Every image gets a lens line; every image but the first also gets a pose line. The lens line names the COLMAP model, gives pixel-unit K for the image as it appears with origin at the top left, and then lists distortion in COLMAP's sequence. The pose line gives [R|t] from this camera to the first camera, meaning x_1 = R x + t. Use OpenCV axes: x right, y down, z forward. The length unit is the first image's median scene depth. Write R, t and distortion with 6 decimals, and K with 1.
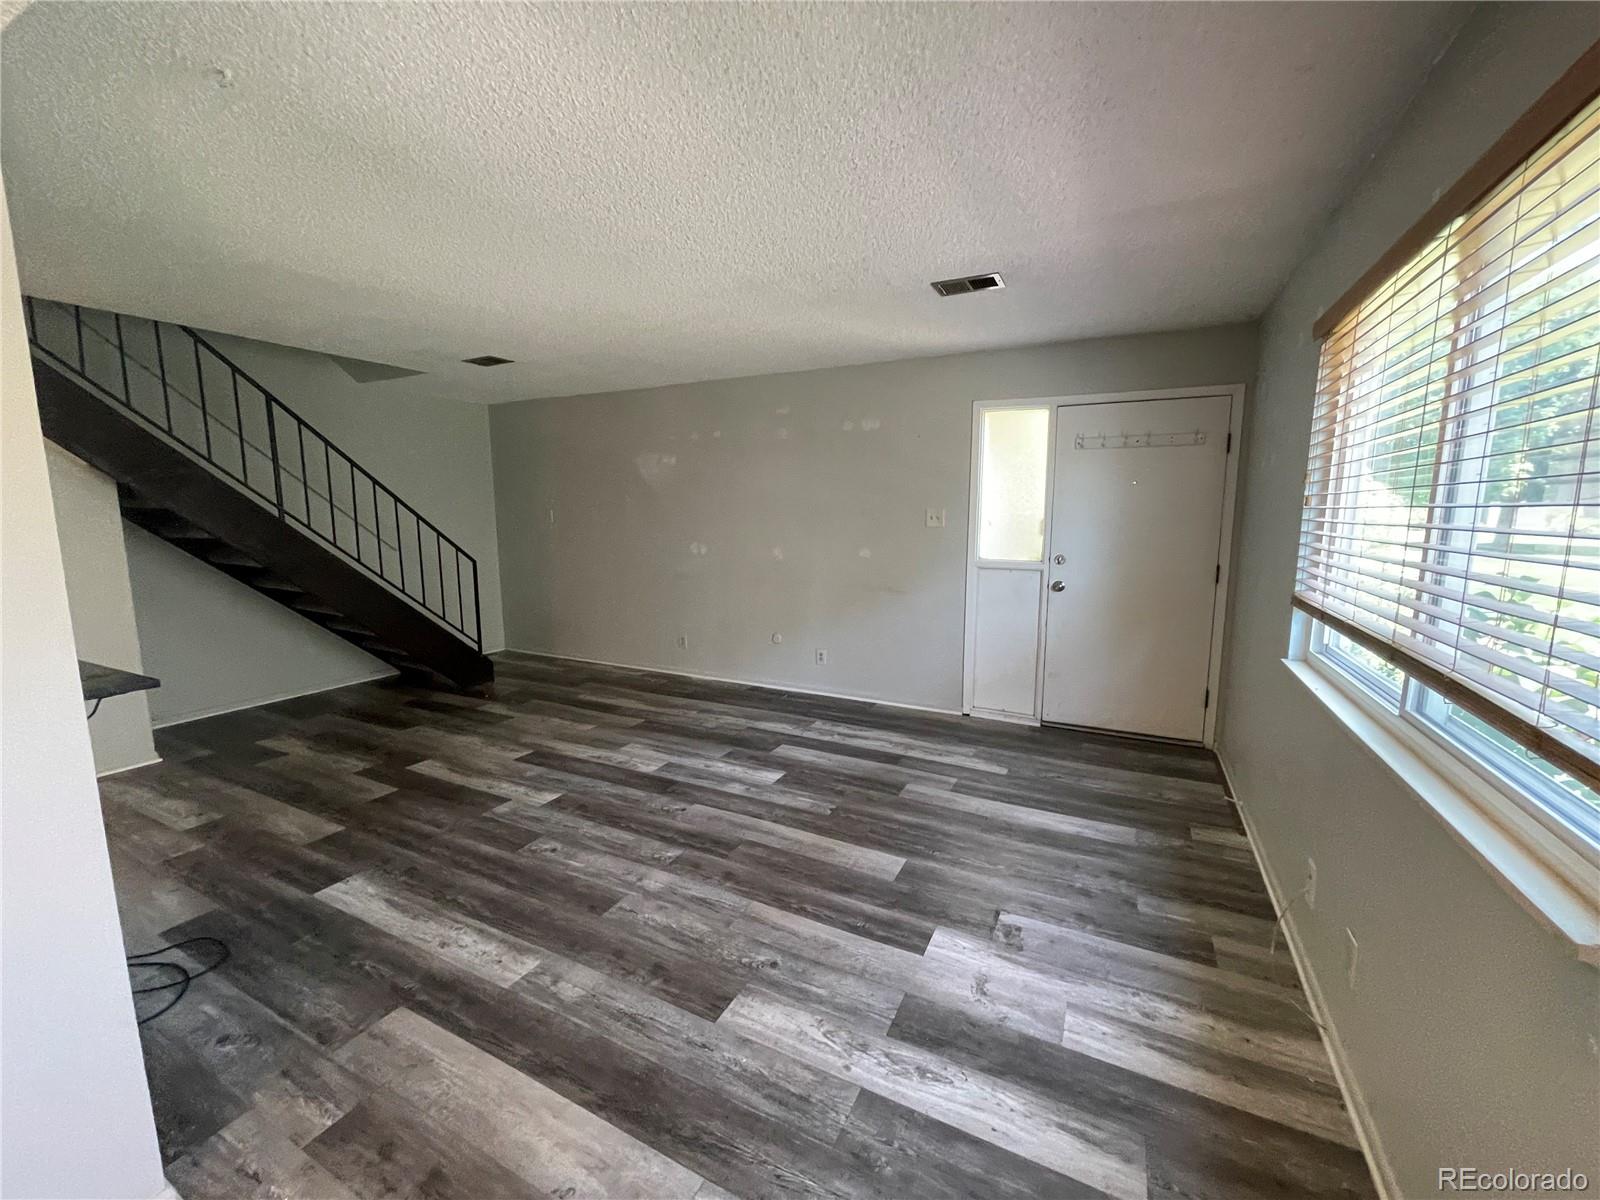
lens RADIAL K [[644.5, 0, 794.2], [0, 644.5, 600.2], [0, 0, 1]] dist [-0.005629, 0.000332]
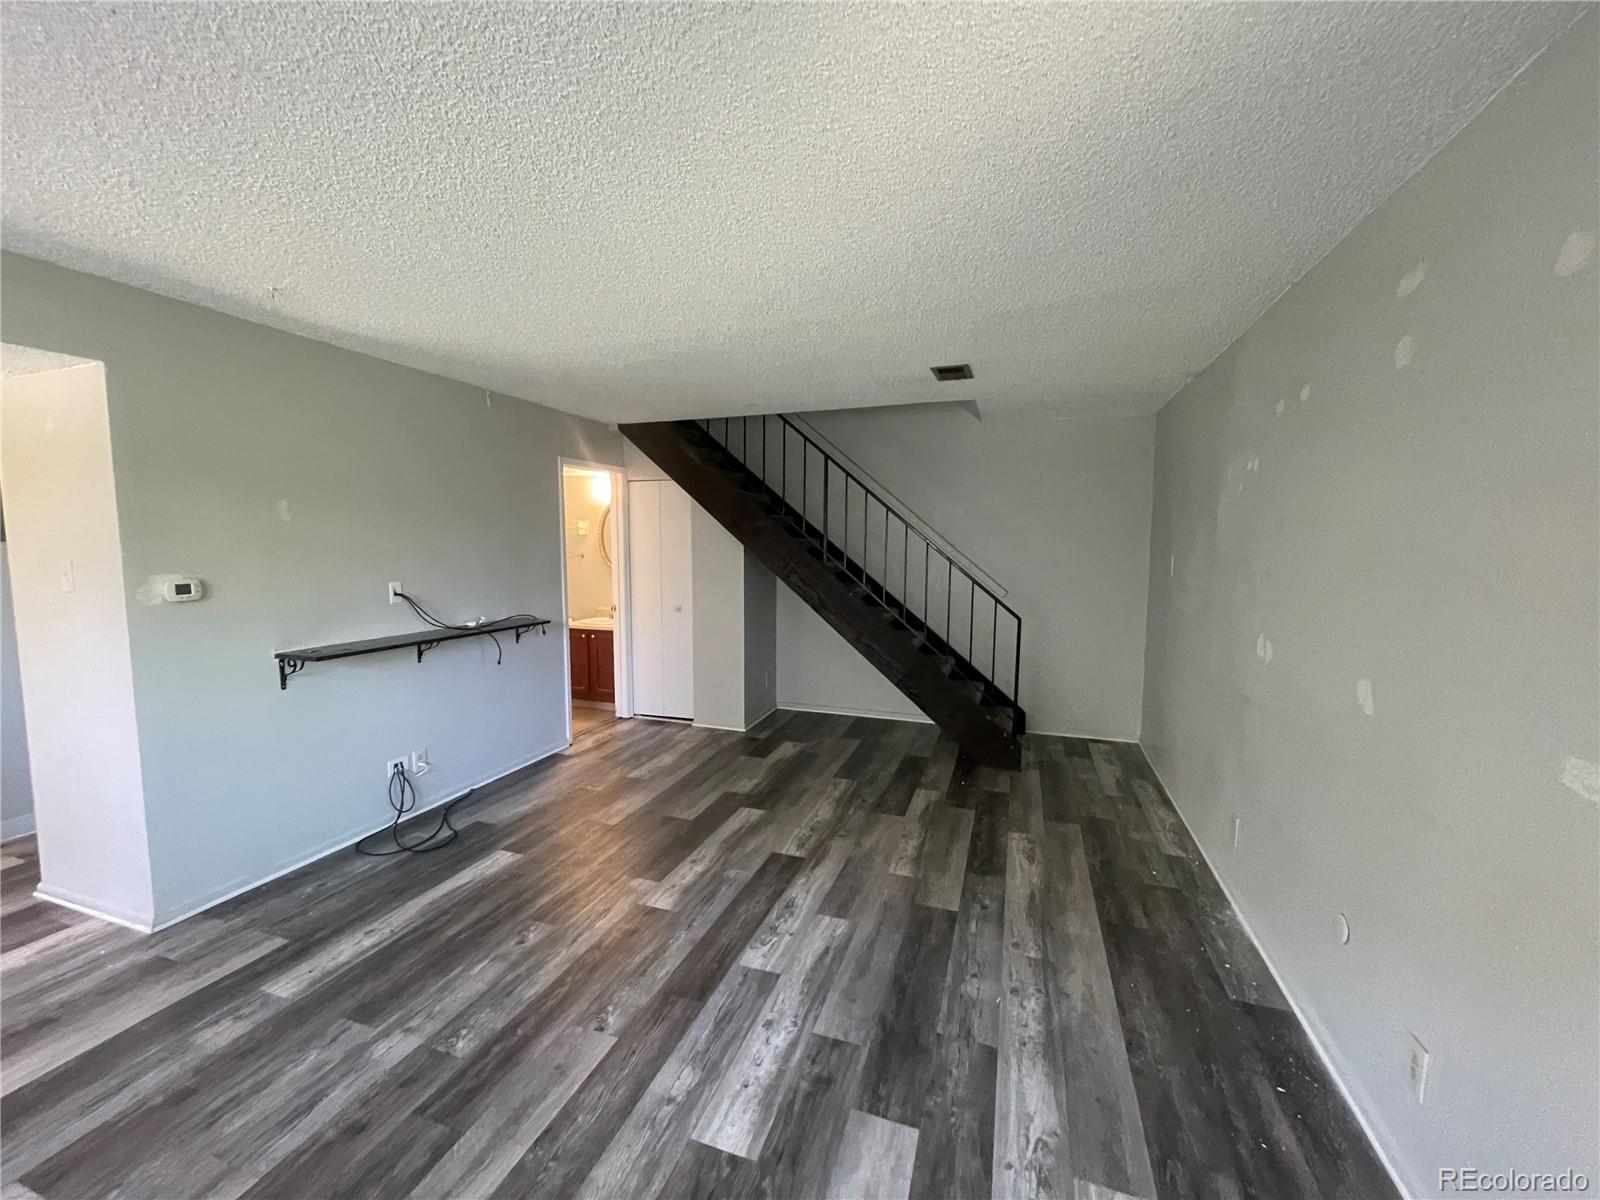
lens RADIAL K [[646.4, 0, 790.8], [0, 646.4, 600.2], [0, 0, 1]] dist [0.000620, -0.000097]
pose [[0.130732, 0.090401, -0.987288, 0.412585], [-0.141290, 0.987368, 0.071700, -0.157805], [0.981298, 0.130121, 0.141853, 0.939883]]
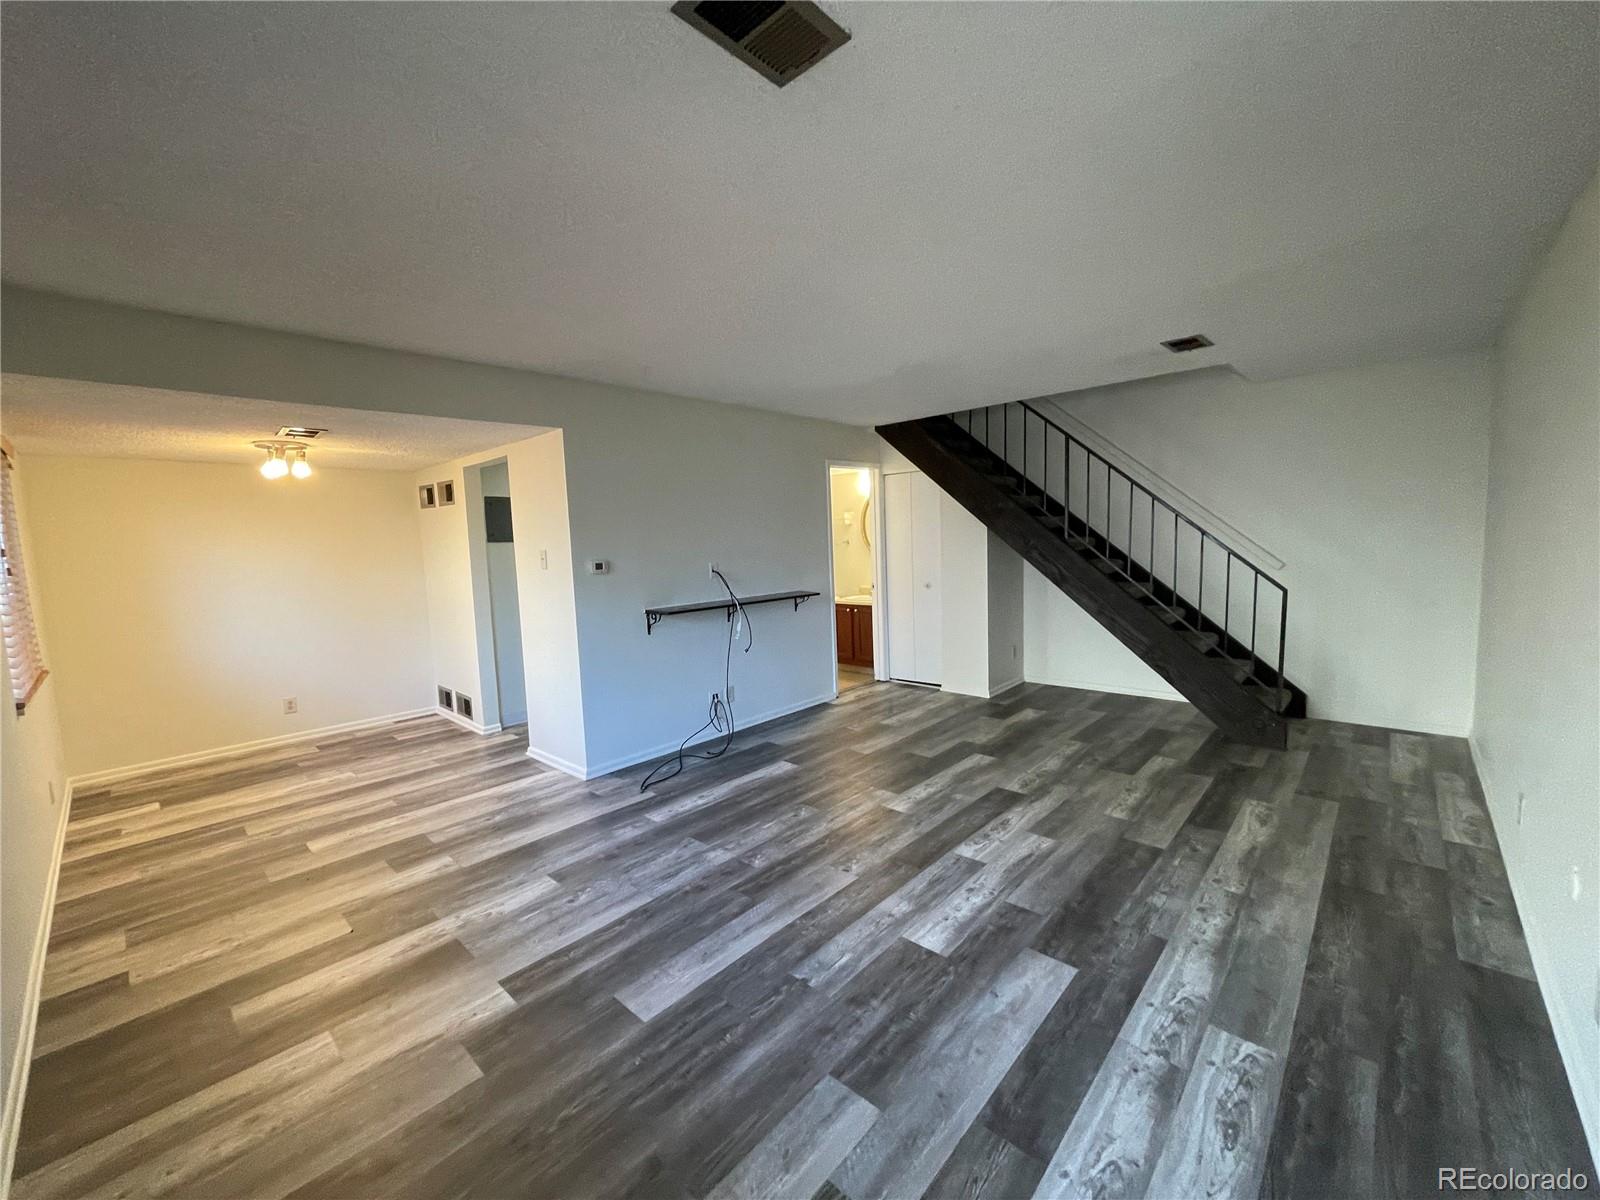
lens RADIAL K [[642.0, 0, 791.5], [0, 642.0, 600.5], [0, 0, 1]] dist [-0.001571, 0.000234]
pose [[-0.277699, 0.105491, -0.954859, 0.608408], [-0.094994, 0.986066, 0.136566, -0.150073], [0.955960, 0.128630, -0.263808, 1.008693]]
